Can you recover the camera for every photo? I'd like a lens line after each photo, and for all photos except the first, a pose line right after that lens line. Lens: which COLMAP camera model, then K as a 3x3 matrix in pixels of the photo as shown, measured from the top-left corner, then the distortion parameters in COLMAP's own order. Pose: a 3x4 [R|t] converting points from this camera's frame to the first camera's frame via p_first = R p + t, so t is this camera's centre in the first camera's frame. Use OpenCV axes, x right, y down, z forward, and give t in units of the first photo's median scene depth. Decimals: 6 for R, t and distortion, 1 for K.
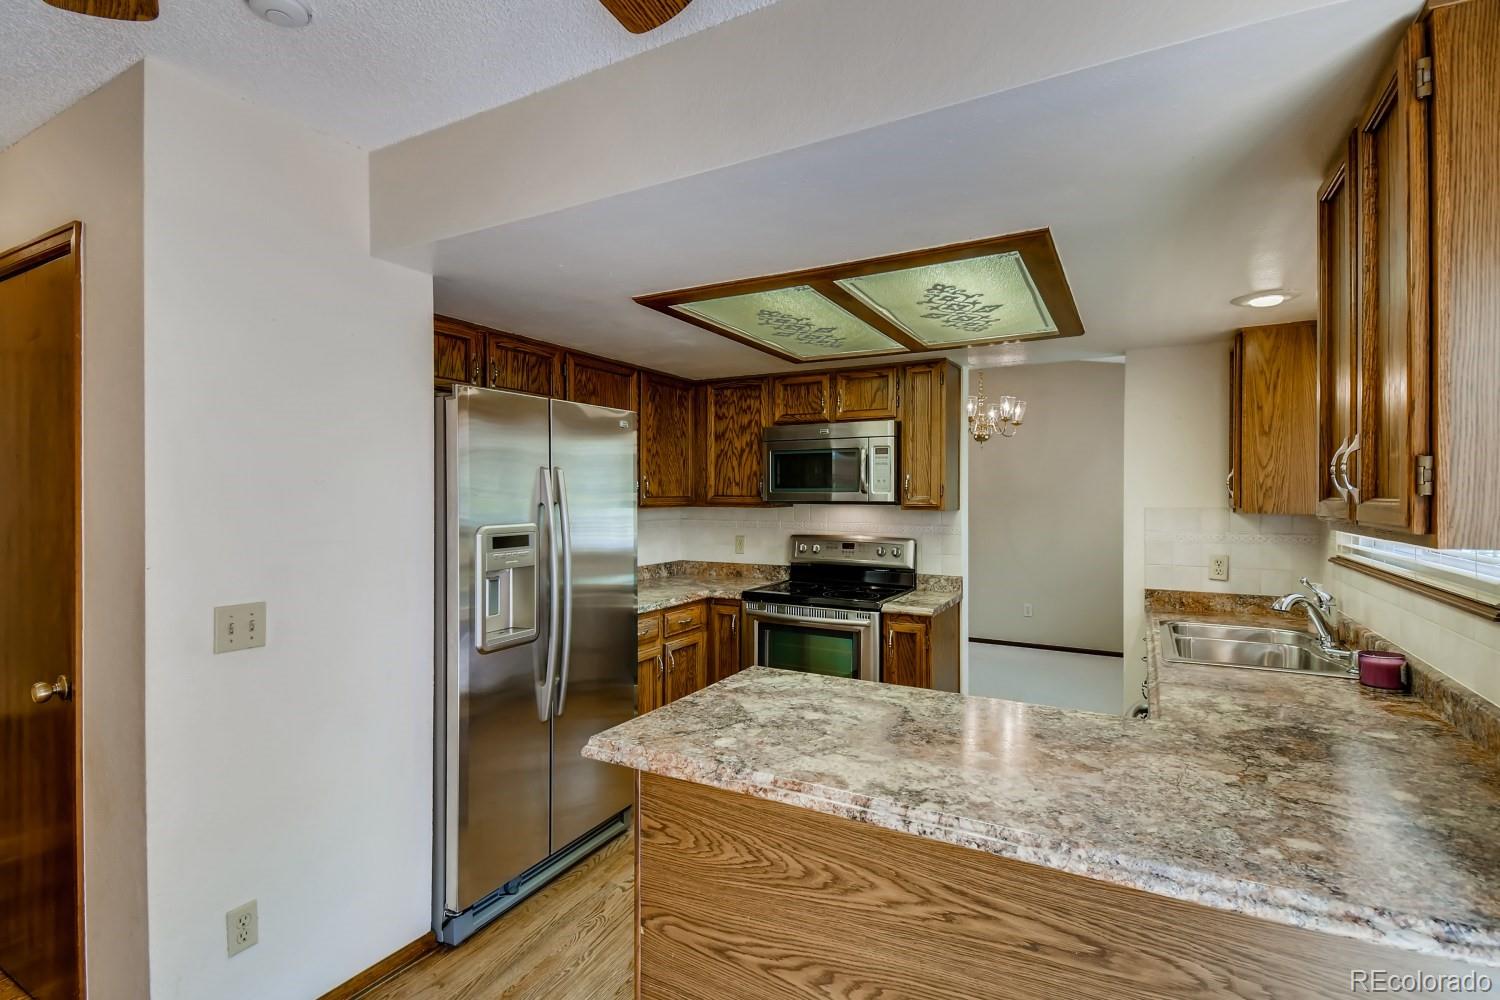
lens RADIAL K [[706.7, 0, 737.3], [0, 706.7, 493.6], [0, 0, 1]] dist [0.057664, -0.035492]
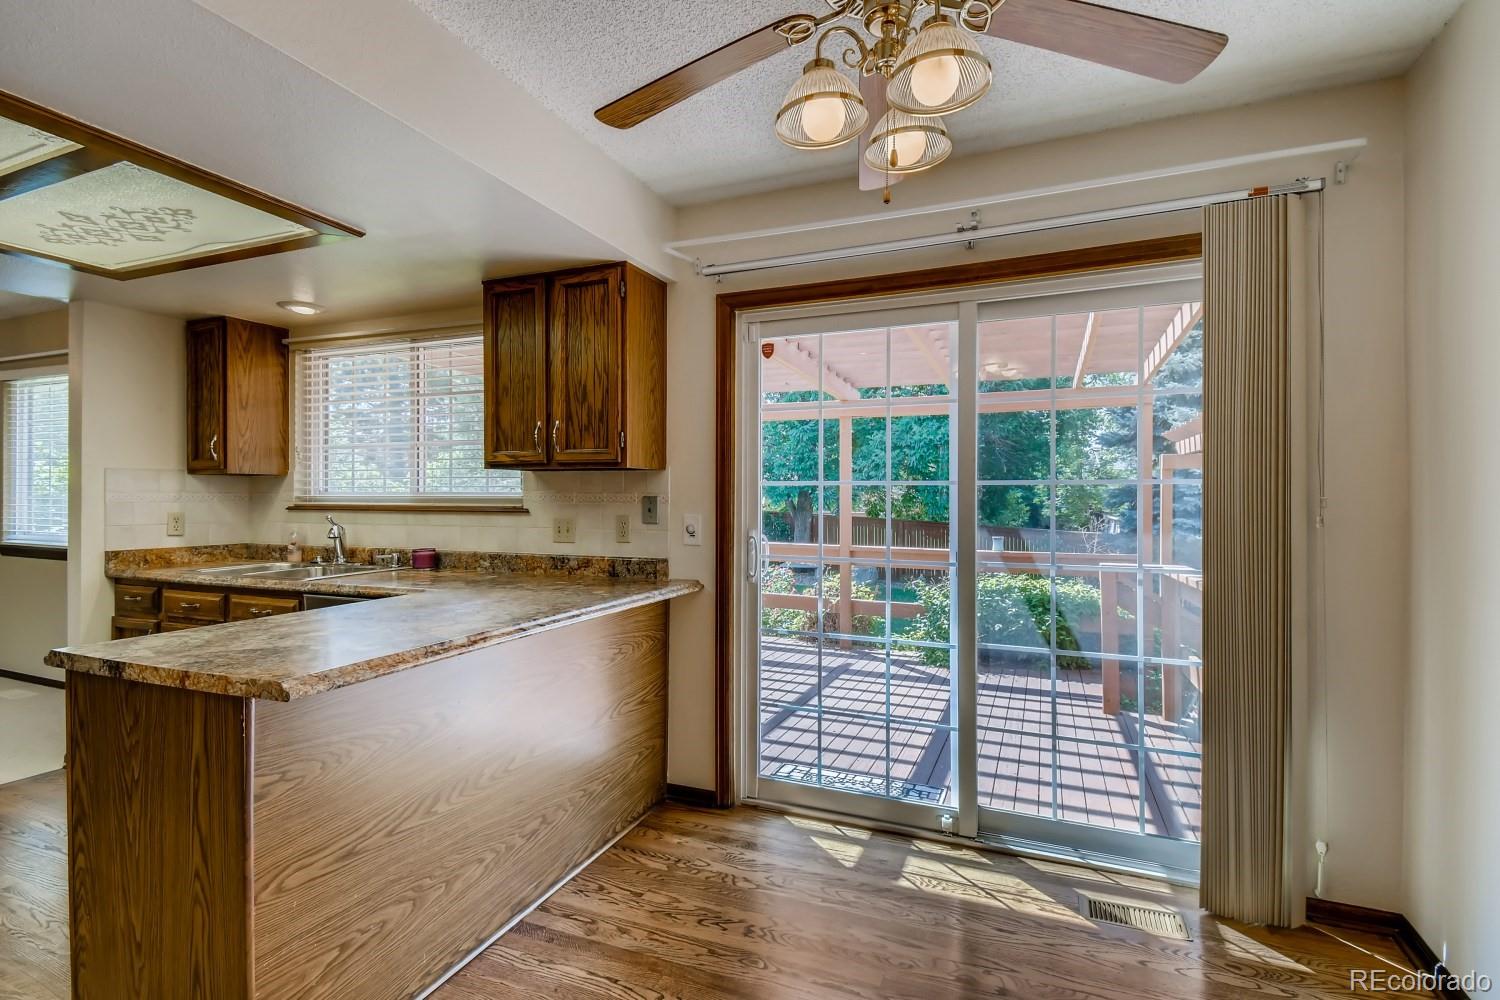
lens RADIAL K [[713.4, 0, 752.2], [0, 713.4, 499.7], [0, 0, 1]] dist [0.055021, -0.037248]
pose [[-0.119735, -0.002827, 0.992802, -0.713618], [-0.005199, 0.999984, 0.002220, 0.078252], [-0.992792, -0.004895, -0.119747, 0.351461]]
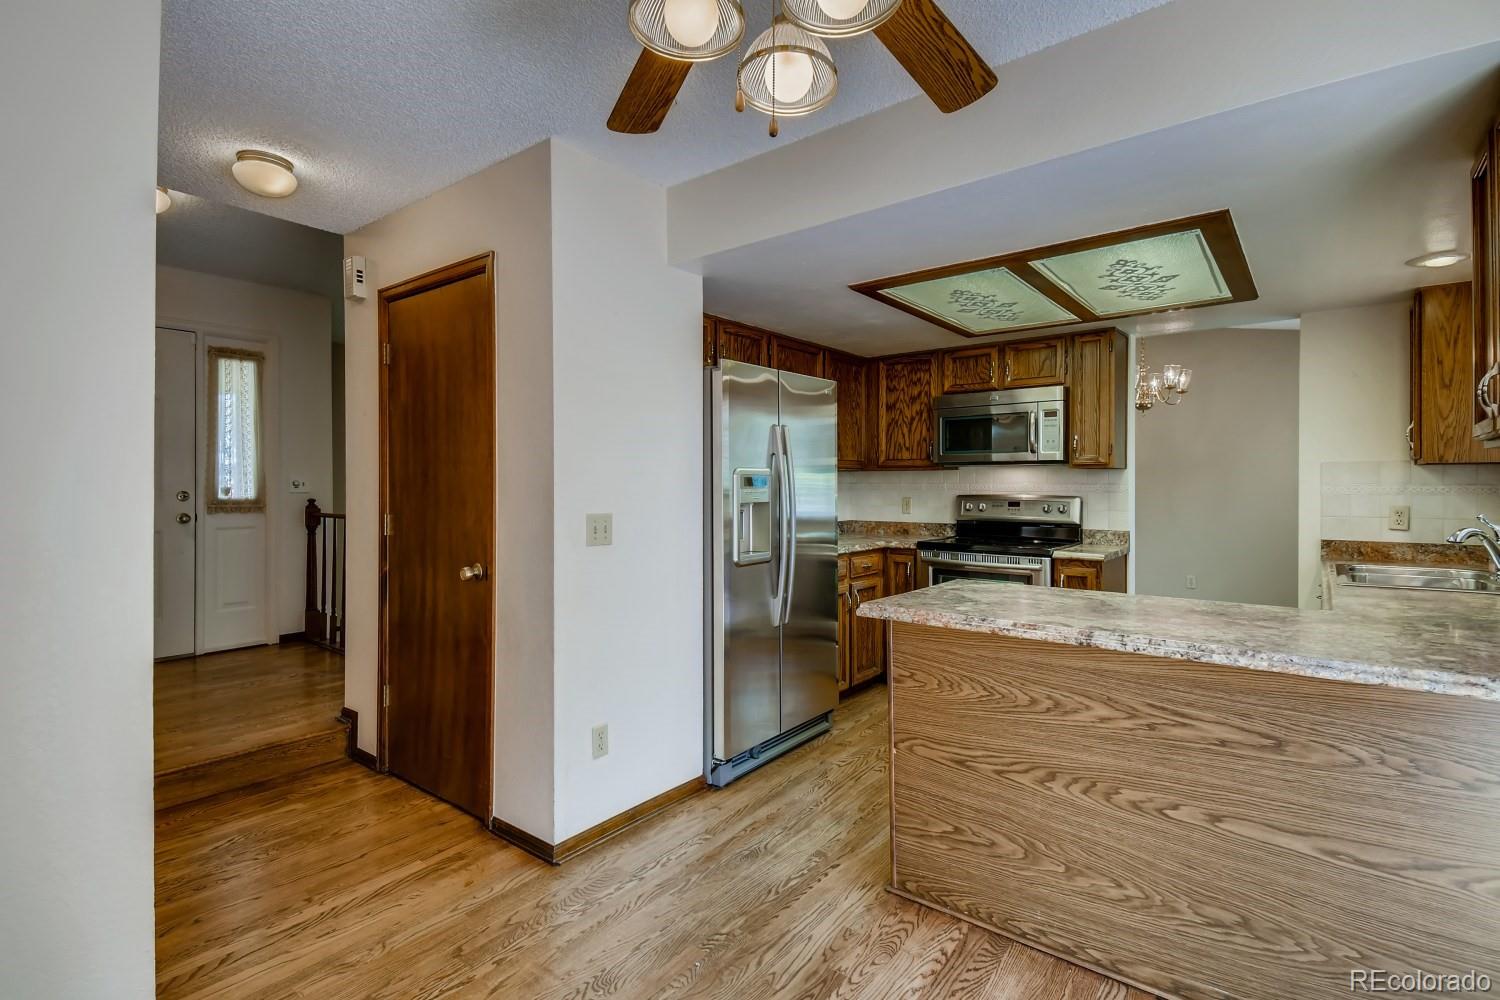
lens RADIAL K [[704.9, 0, 737.5], [0, 704.9, 482.4], [0, 0, 1]] dist [0.057639, -0.034671]
pose [[0.986061, -0.000377, -0.166381, -0.136159], [0.000288, 1.000000, -0.000557, 0.068660], [0.166381, 0.000501, 0.986061, -0.253273]]
